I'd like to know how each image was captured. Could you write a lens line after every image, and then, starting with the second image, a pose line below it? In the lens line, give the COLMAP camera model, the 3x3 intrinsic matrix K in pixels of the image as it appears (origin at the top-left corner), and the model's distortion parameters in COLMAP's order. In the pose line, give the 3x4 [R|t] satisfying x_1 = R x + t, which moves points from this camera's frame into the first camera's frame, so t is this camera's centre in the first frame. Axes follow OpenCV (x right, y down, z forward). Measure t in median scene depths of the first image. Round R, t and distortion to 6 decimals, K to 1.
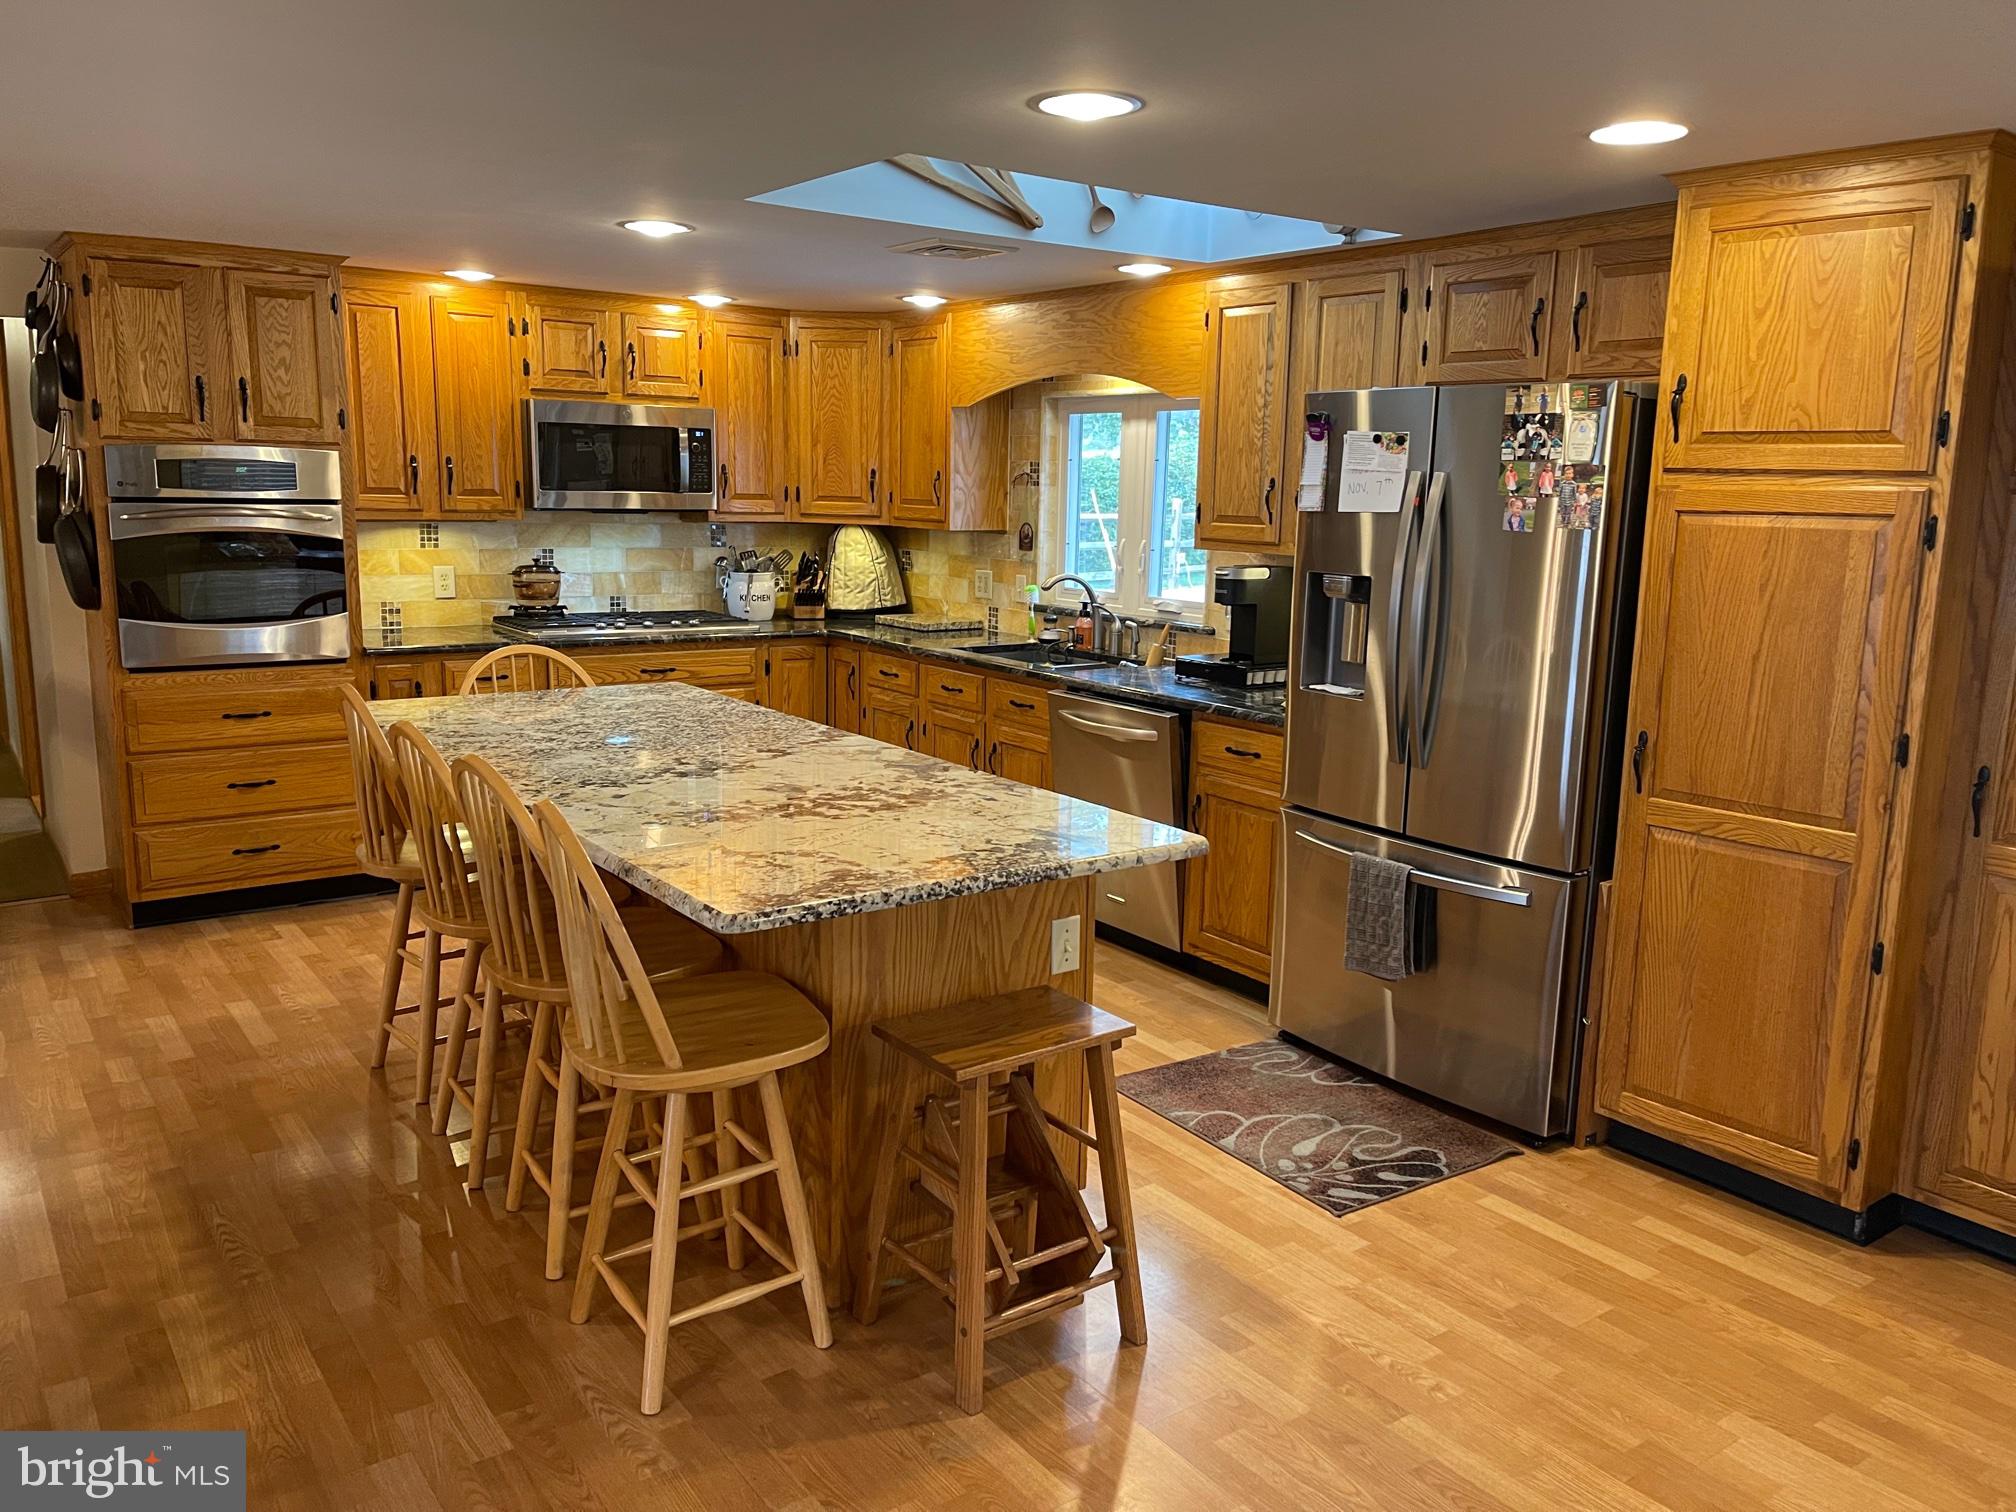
lens RADIAL K [[1535.4, 0, 1005.0], [0, 1535.4, 760.0], [0, 0, 1]] dist [0.046602, -0.005854]
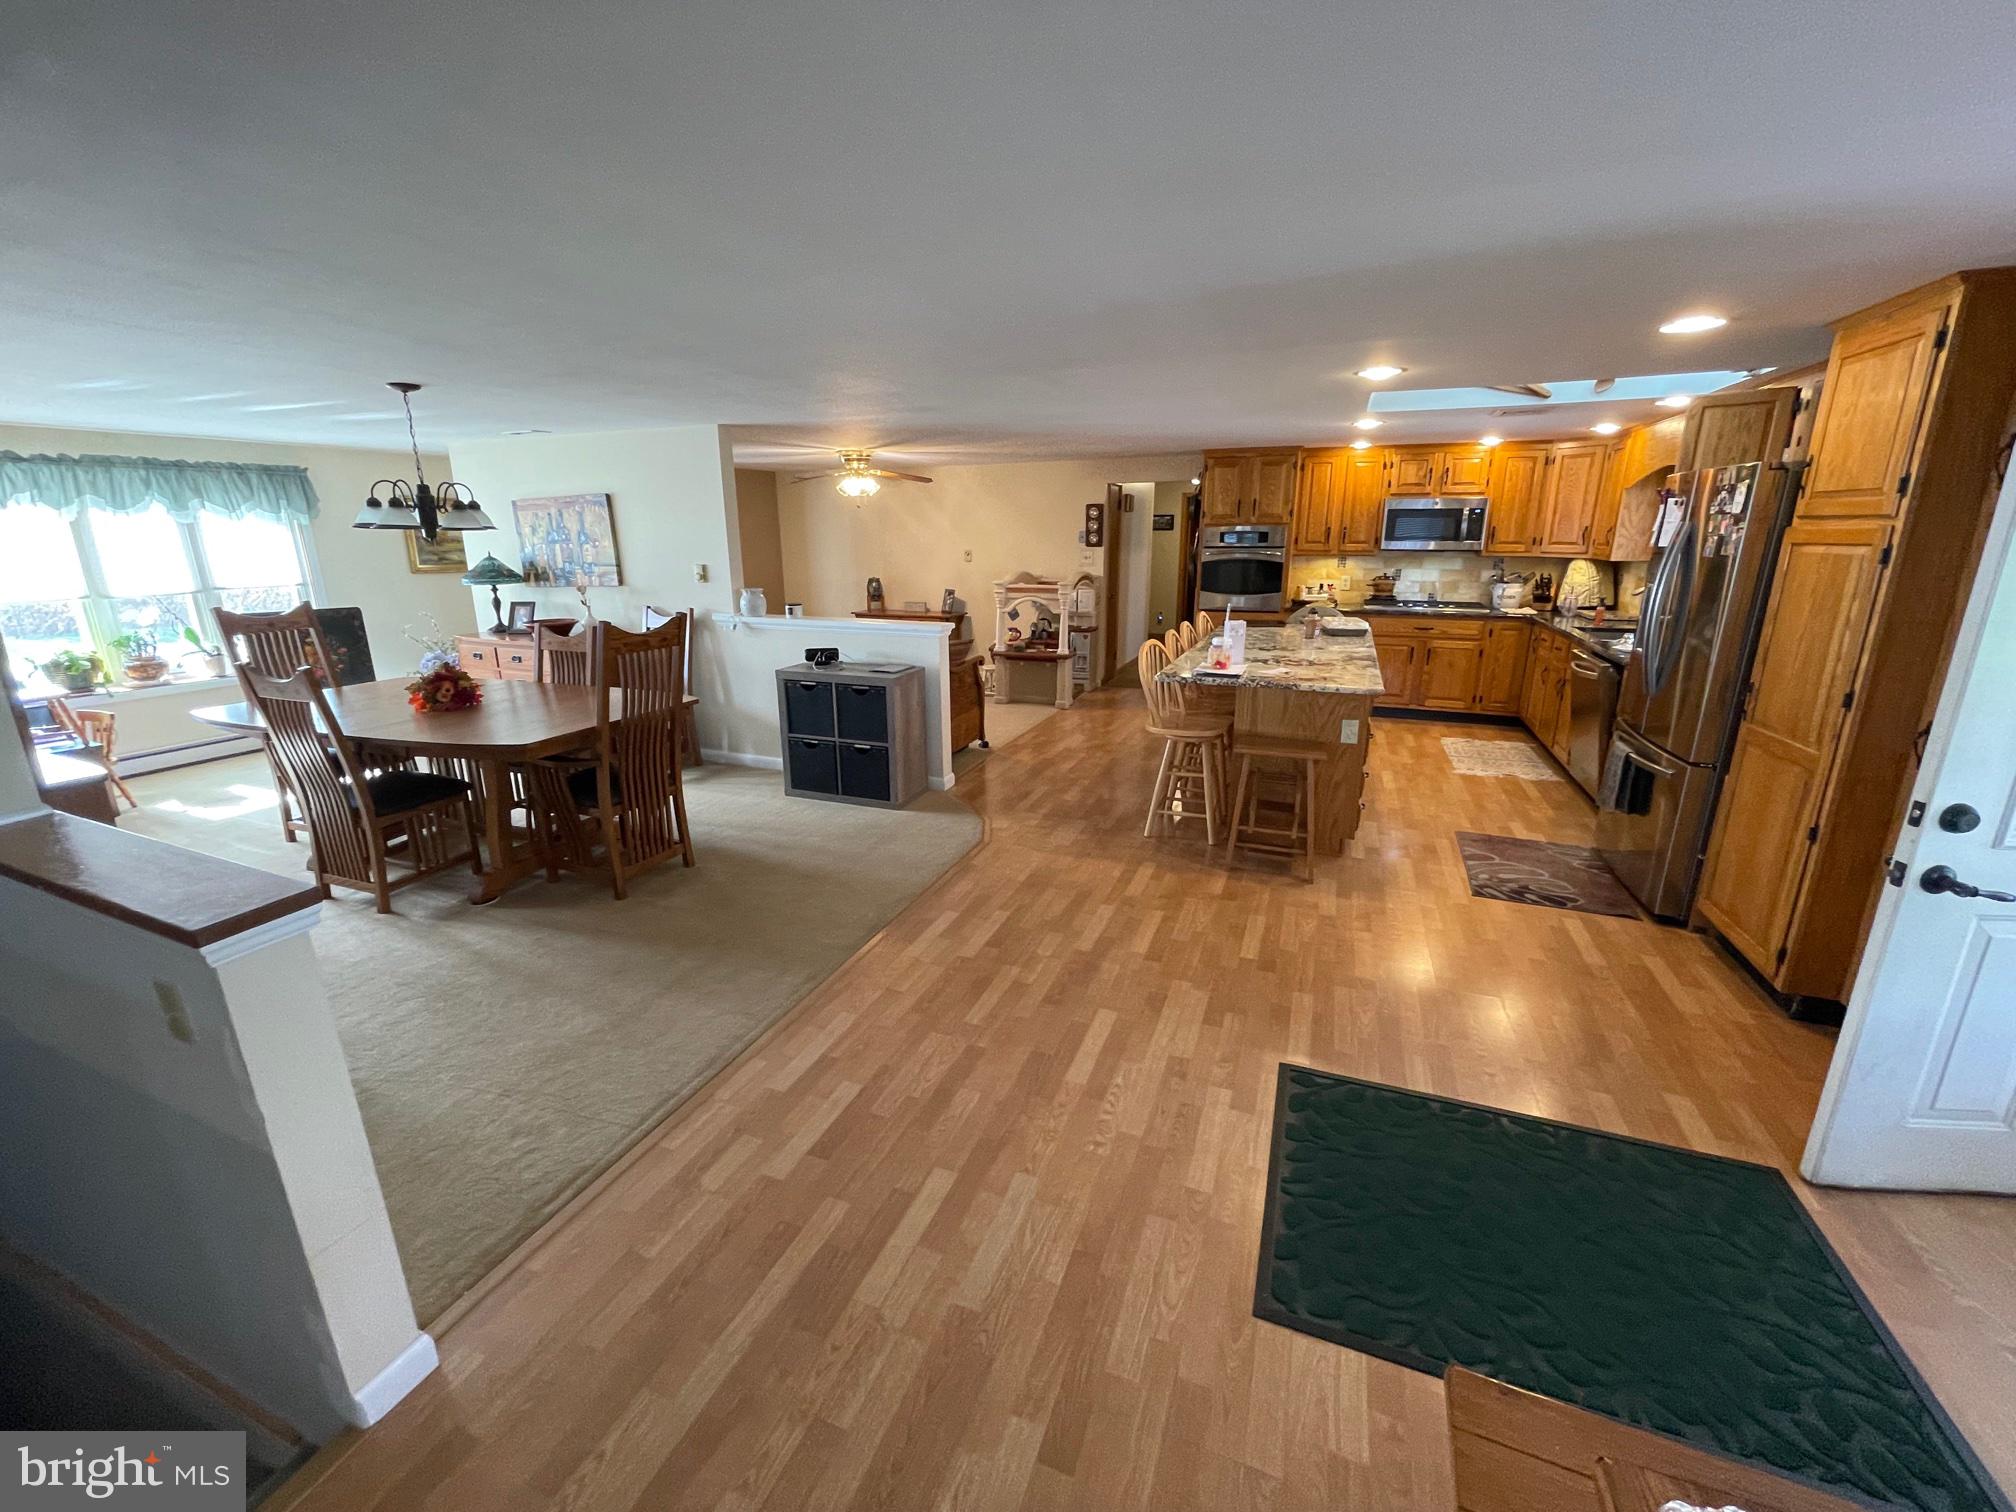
lens RADIAL K [[814.7, 0, 1007.0], [0, 814.7, 748.7], [0, 0, 1]] dist [0.001447, 0.000428]
pose [[0.532902, 0.196534, -0.823037, 0.483698], [-0.138423, 0.979798, 0.144340, 0.023110], [0.834778, 0.037008, 0.549341, -0.074848]]
